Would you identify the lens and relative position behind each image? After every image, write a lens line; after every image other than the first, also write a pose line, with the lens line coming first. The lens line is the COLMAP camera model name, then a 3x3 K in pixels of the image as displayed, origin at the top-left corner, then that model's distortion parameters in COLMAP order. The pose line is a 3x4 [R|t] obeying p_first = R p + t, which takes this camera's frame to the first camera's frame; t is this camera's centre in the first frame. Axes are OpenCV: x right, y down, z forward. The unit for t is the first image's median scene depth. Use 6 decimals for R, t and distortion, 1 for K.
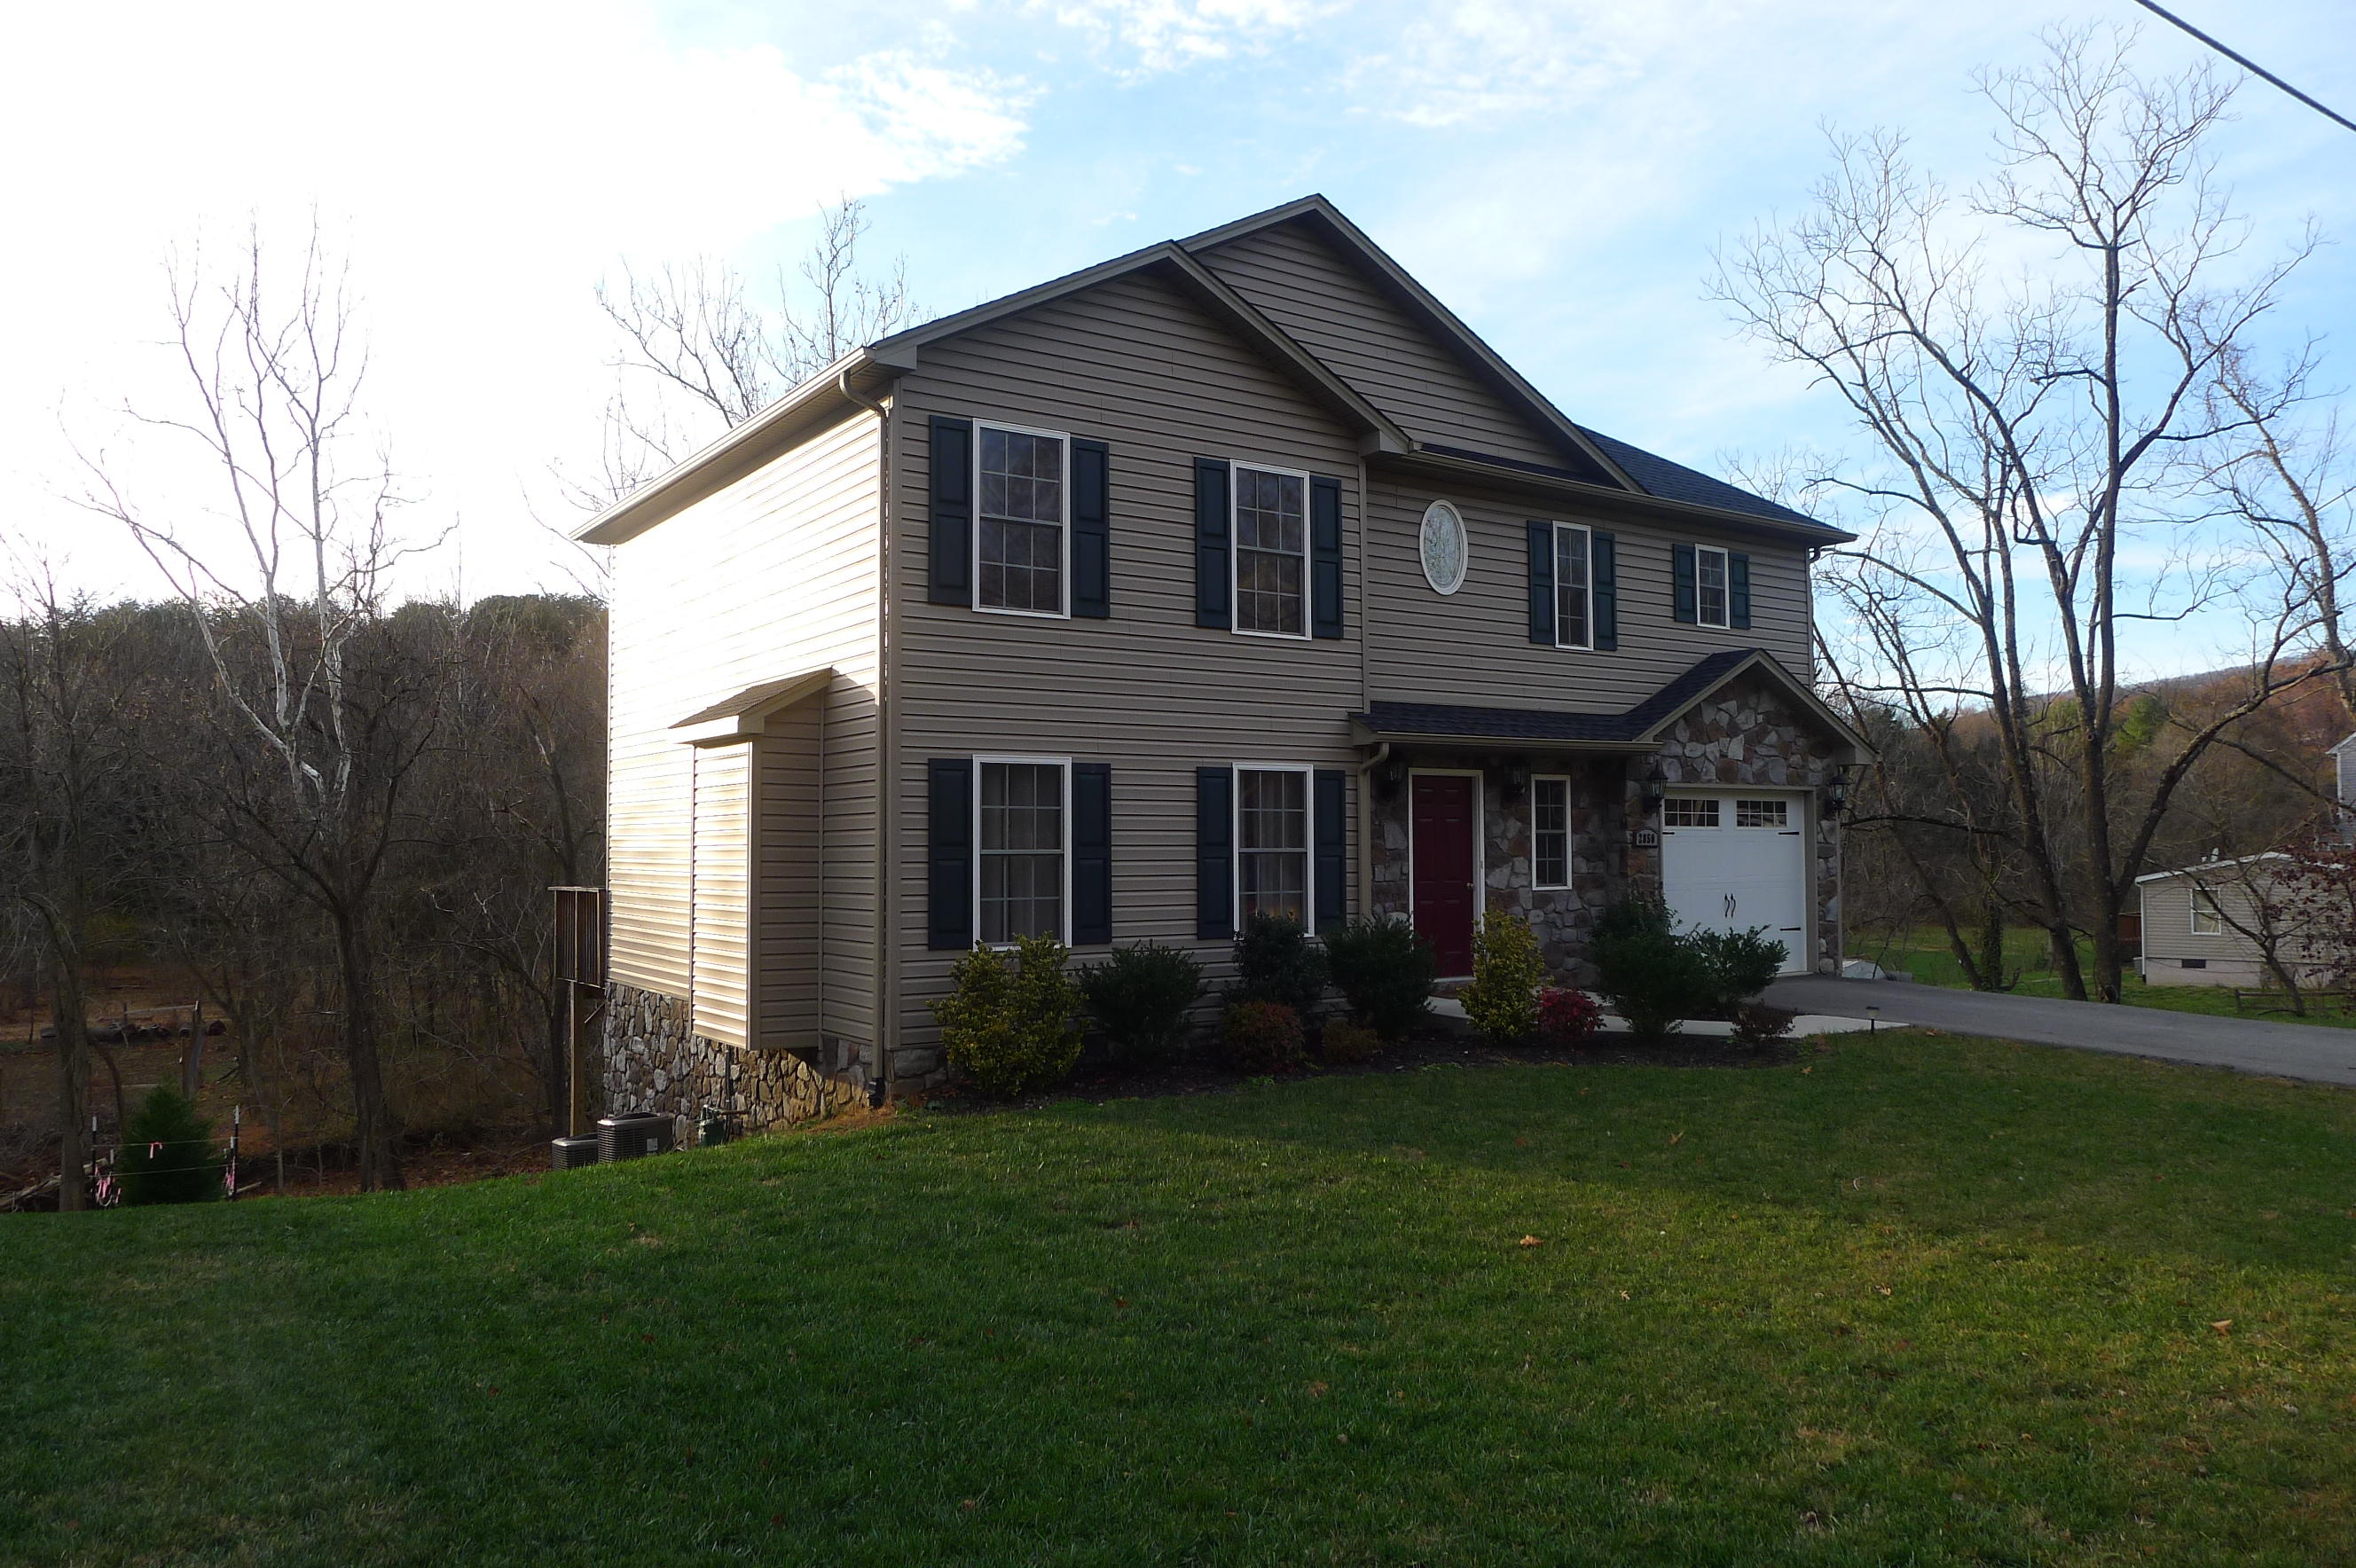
lens RADIAL K [[1638.5, 0, 1157.6], [0, 1638.5, 776.5], [0, 0, 1]] dist [-0.036494, 0.006106]
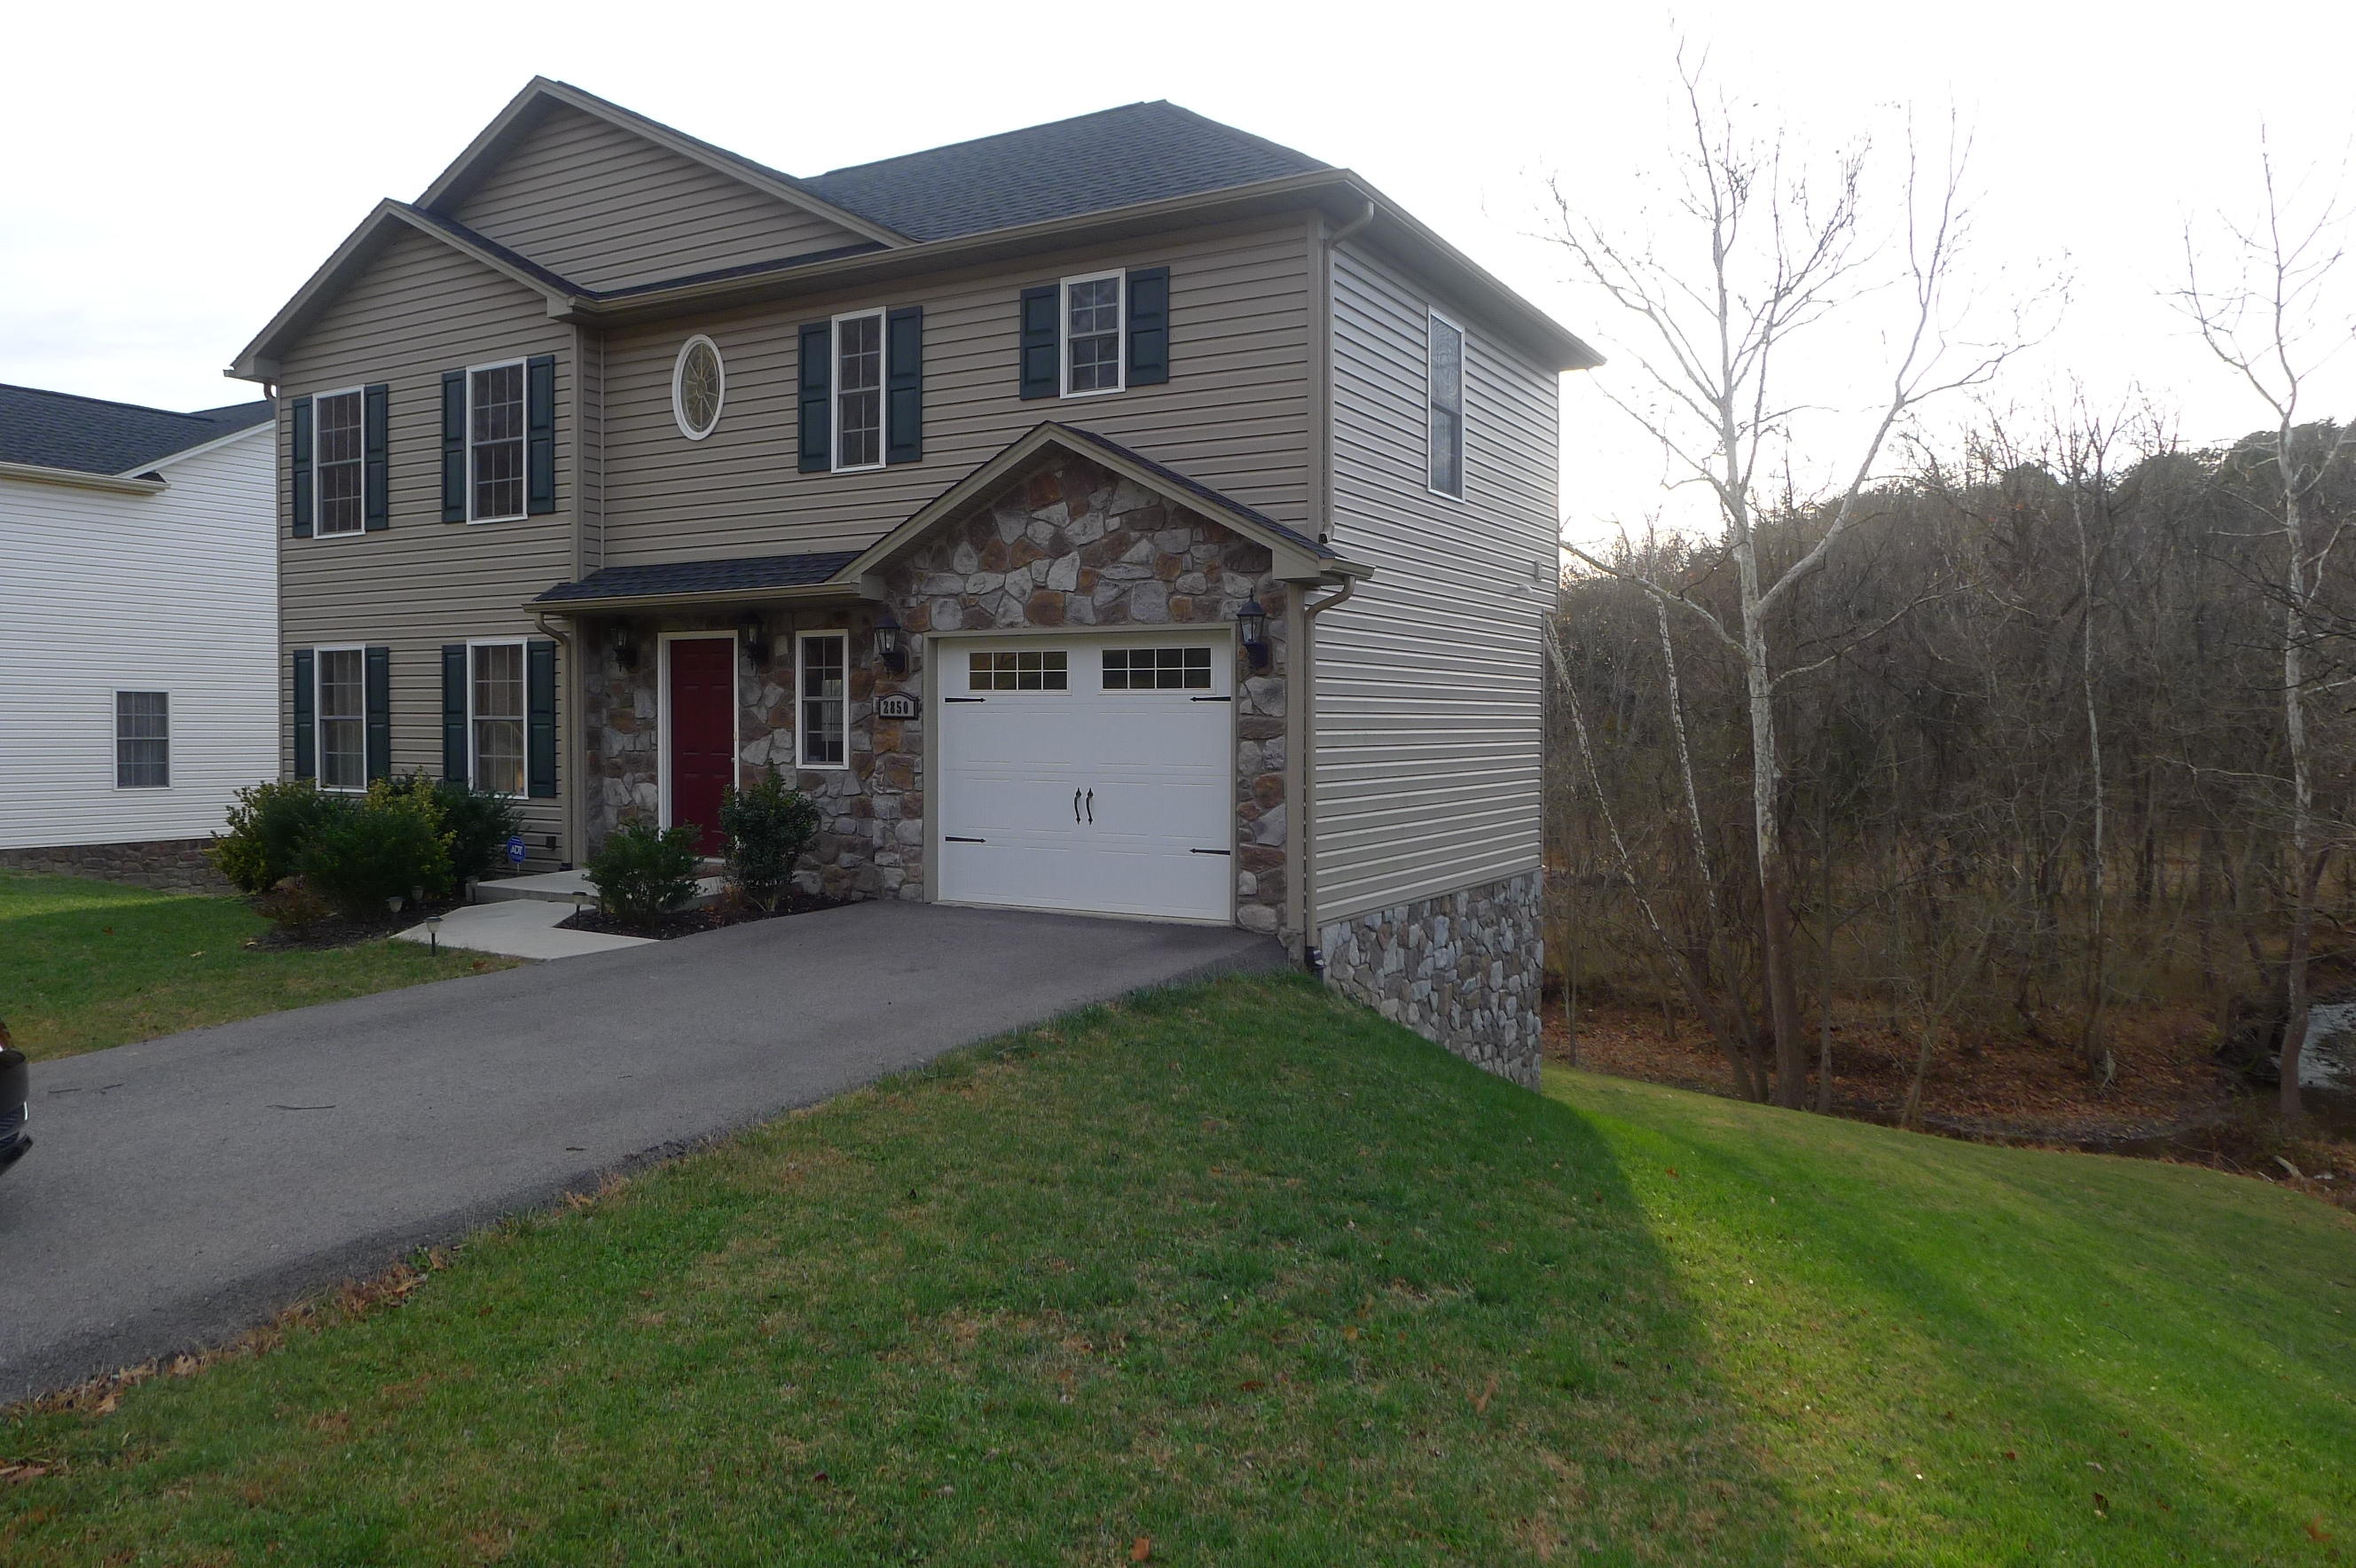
lens RADIAL K [[1638.5, 0, 1157.6], [0, 1638.5, 776.5], [0, 0, 1]] dist [-0.036494, 0.006106]
pose [[0.424570, 0.035784, -0.904688, 1.082744], [0.031907, 0.998007, 0.054449, 0.033895], [0.904833, -0.051984, 0.422582, 0.815041]]
